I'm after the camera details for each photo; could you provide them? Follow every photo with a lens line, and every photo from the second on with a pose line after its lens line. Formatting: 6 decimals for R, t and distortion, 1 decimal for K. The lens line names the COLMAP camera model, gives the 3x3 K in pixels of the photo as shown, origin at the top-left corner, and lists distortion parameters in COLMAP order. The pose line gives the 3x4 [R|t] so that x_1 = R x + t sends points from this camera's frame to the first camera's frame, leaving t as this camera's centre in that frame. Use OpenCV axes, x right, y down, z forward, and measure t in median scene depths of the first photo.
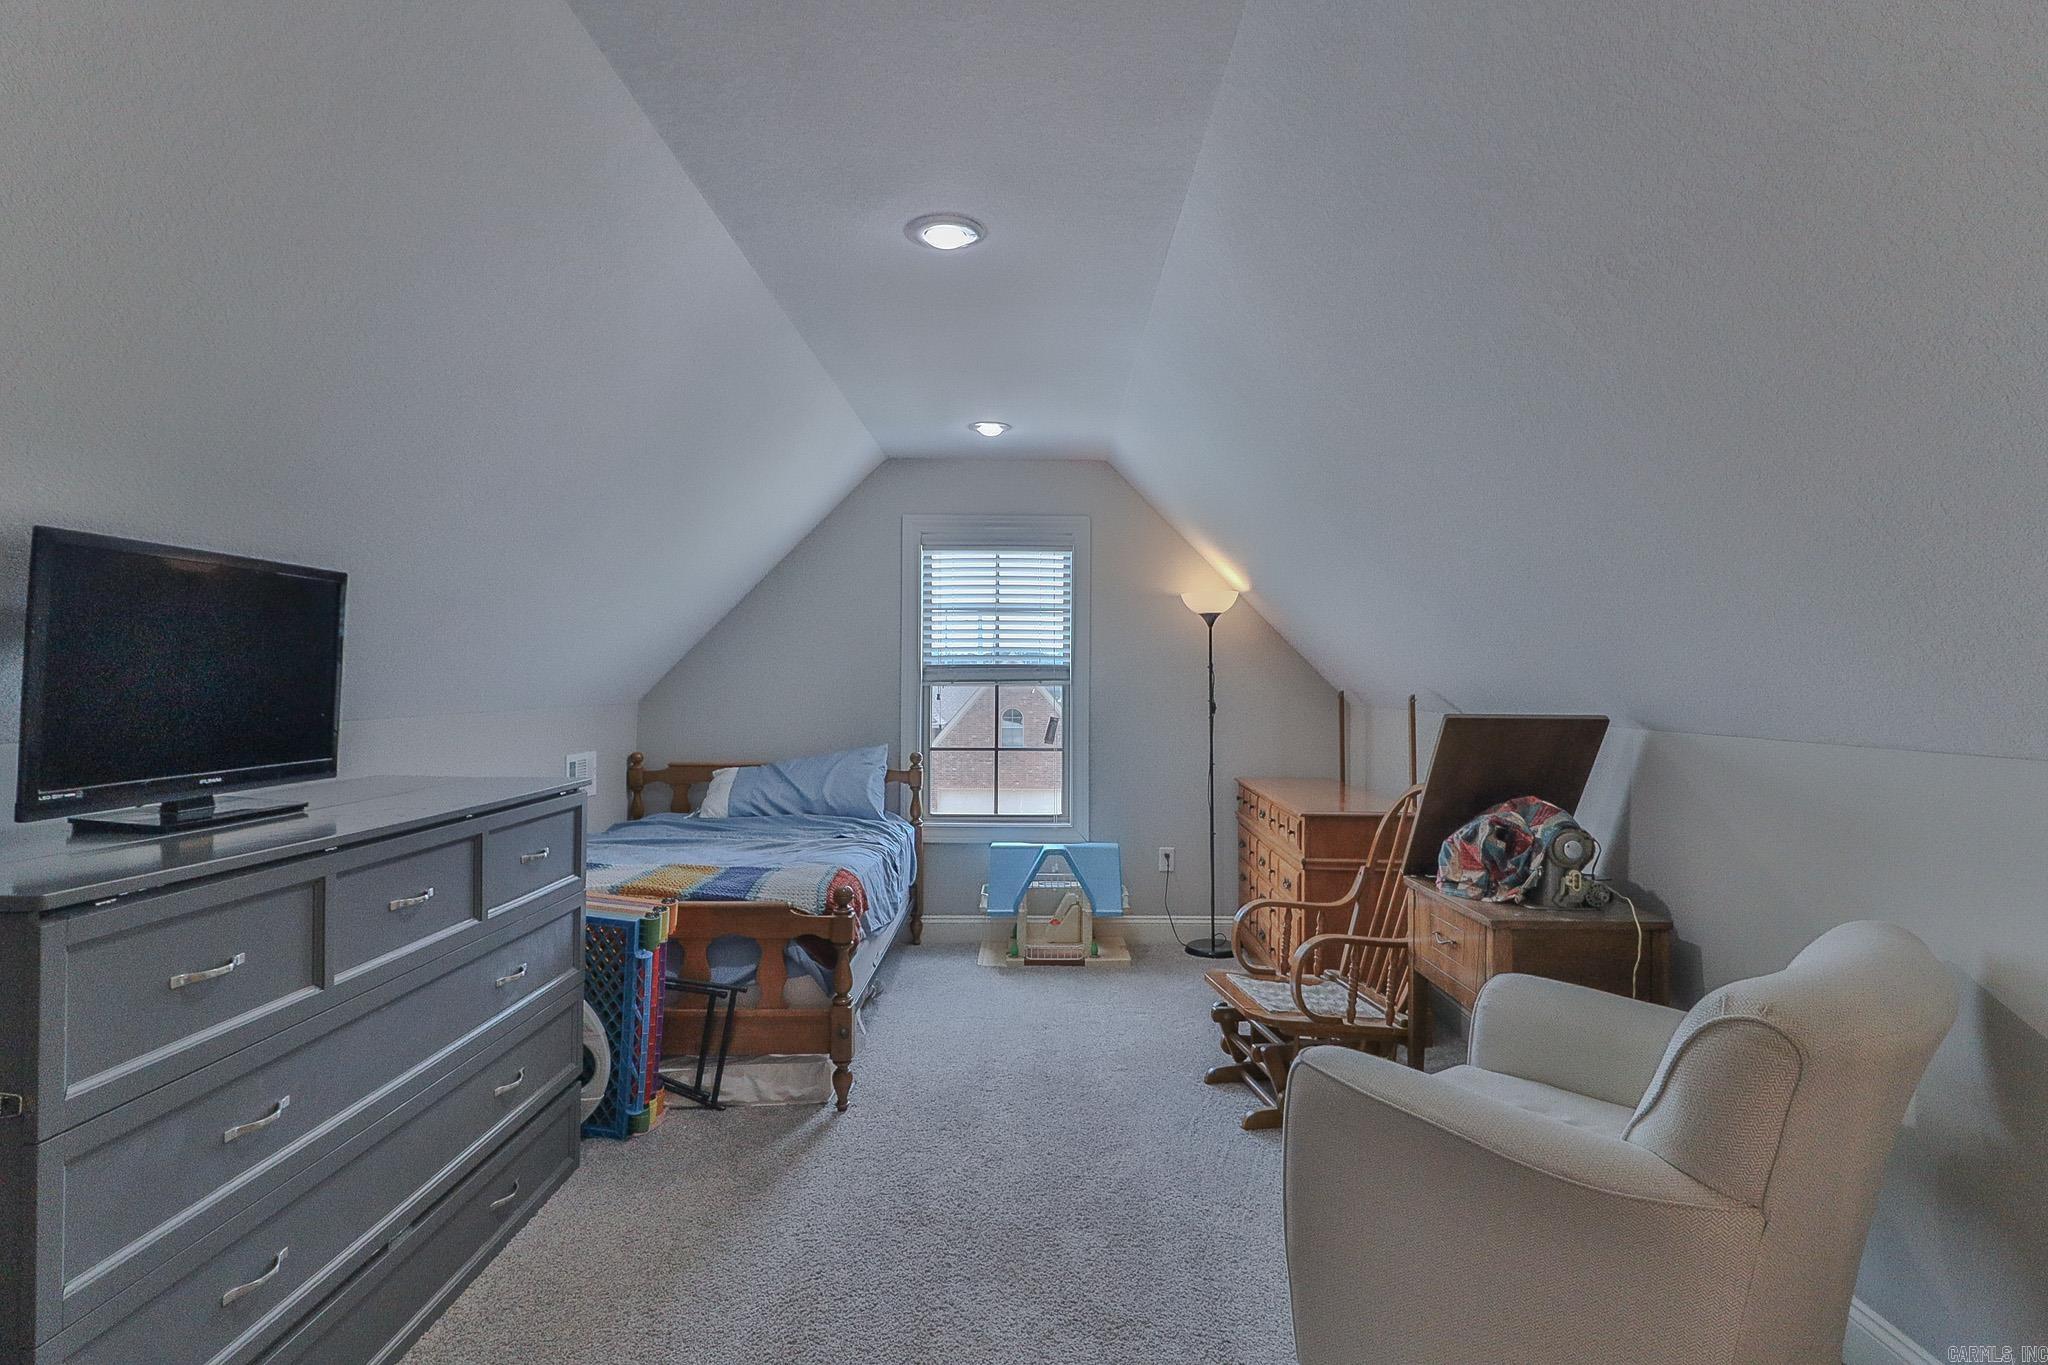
lens RADIAL K [[1100.3, 0, 1026.2], [0, 1100.3, 677.6], [0, 0, 1]] dist [0.024820, -0.012713]
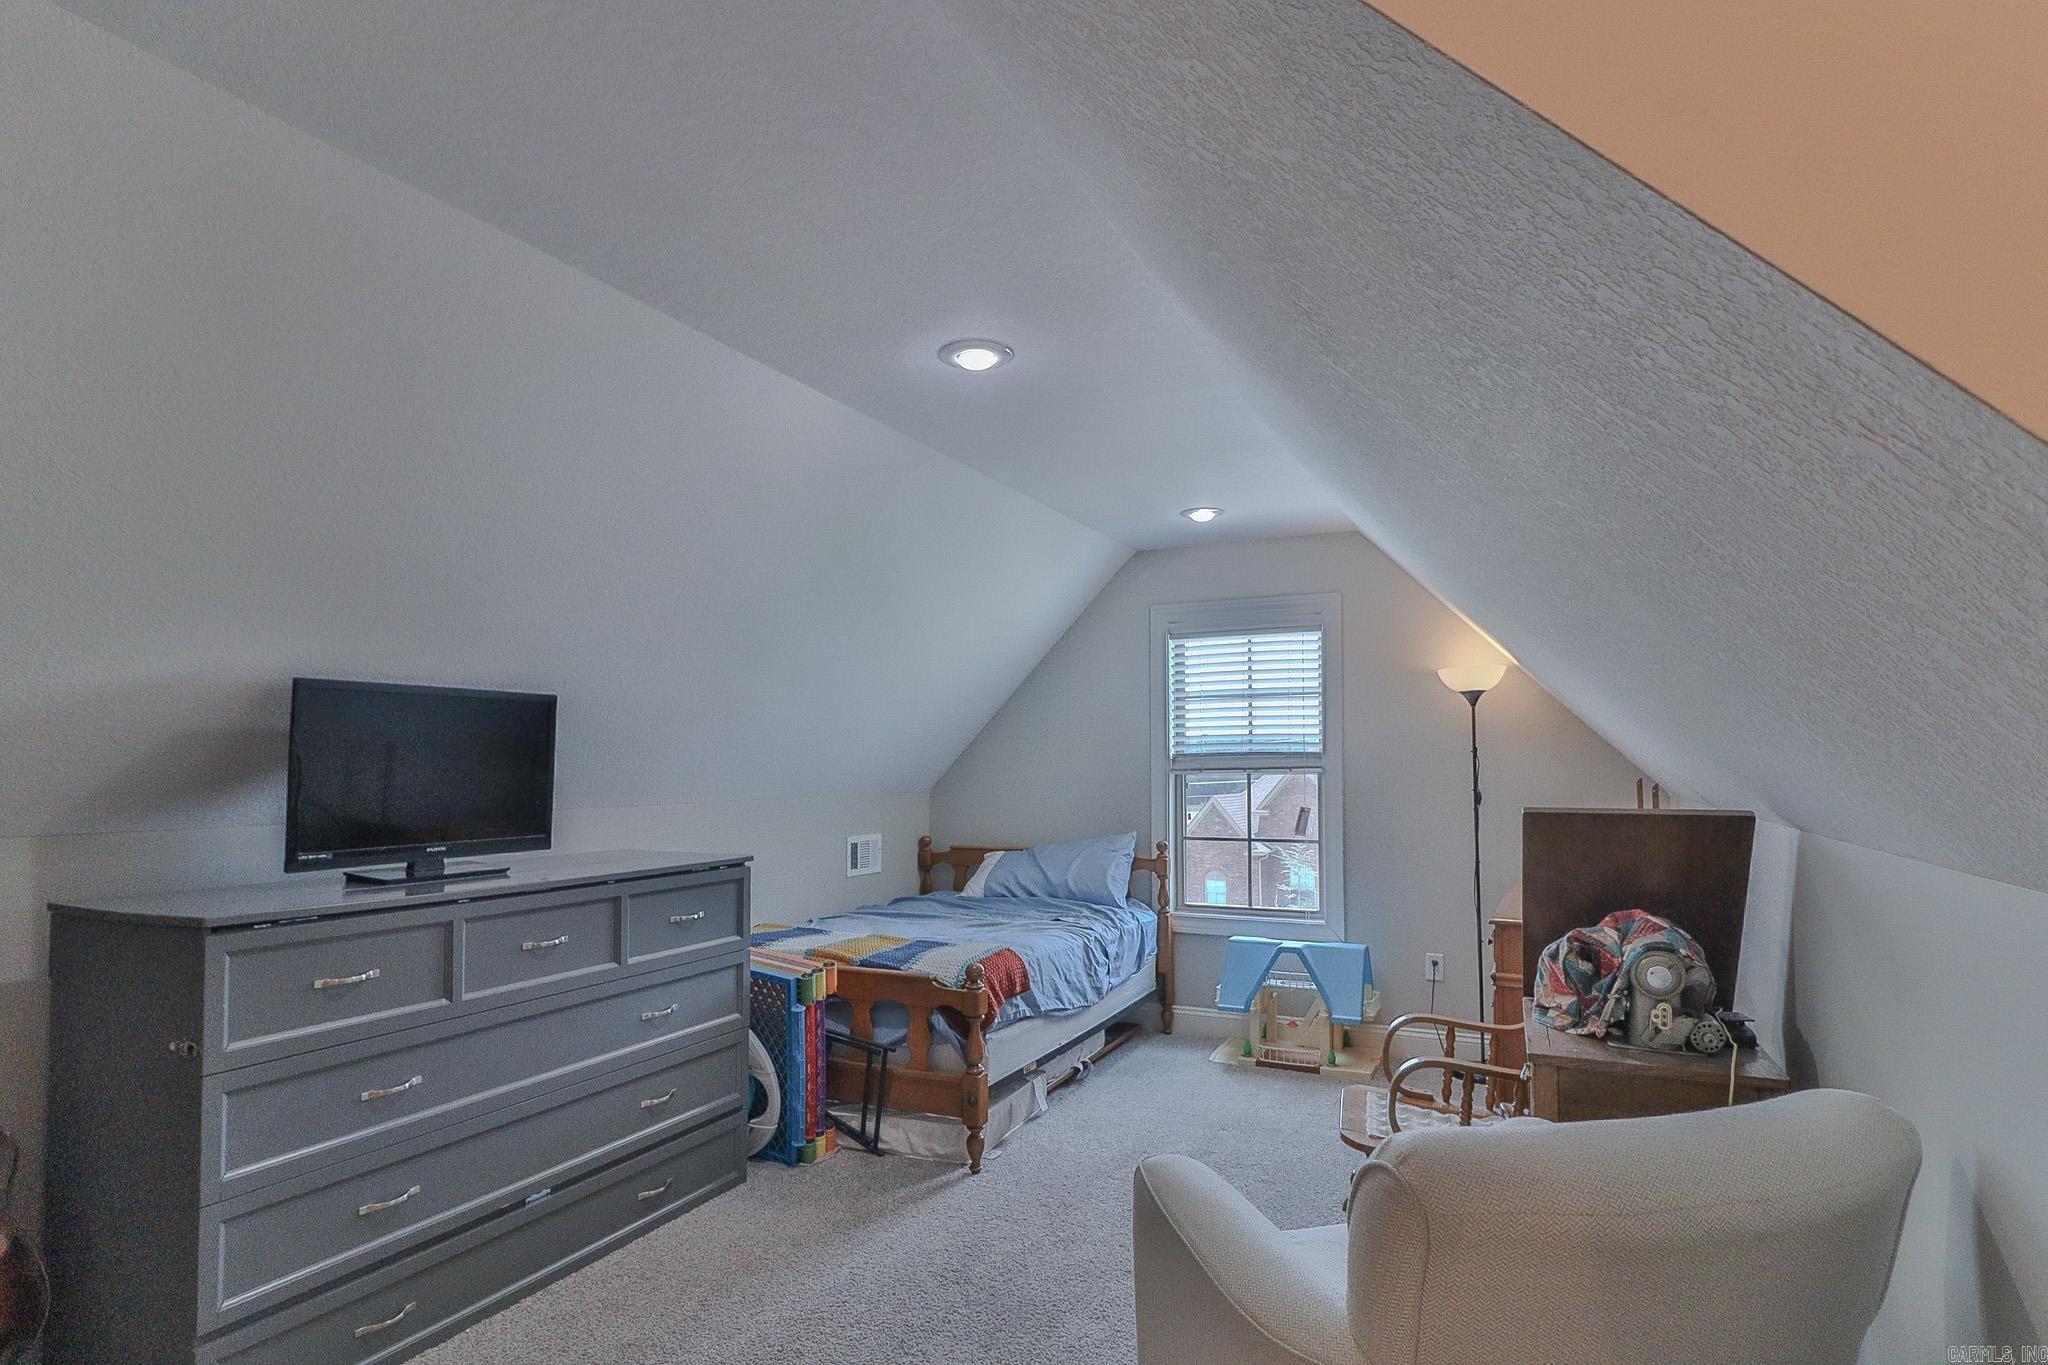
lens RADIAL K [[1100.3, 0, 966.8], [0, 1100.3, 746.8], [0, 0, 1]] dist [0.024820, -0.012713]
pose [[0.889299, -0.018401, -0.456955, 0.322354], [0.010966, 0.999761, -0.018919, -0.001757], [0.457194, 0.011813, 0.889289, 0.038778]]
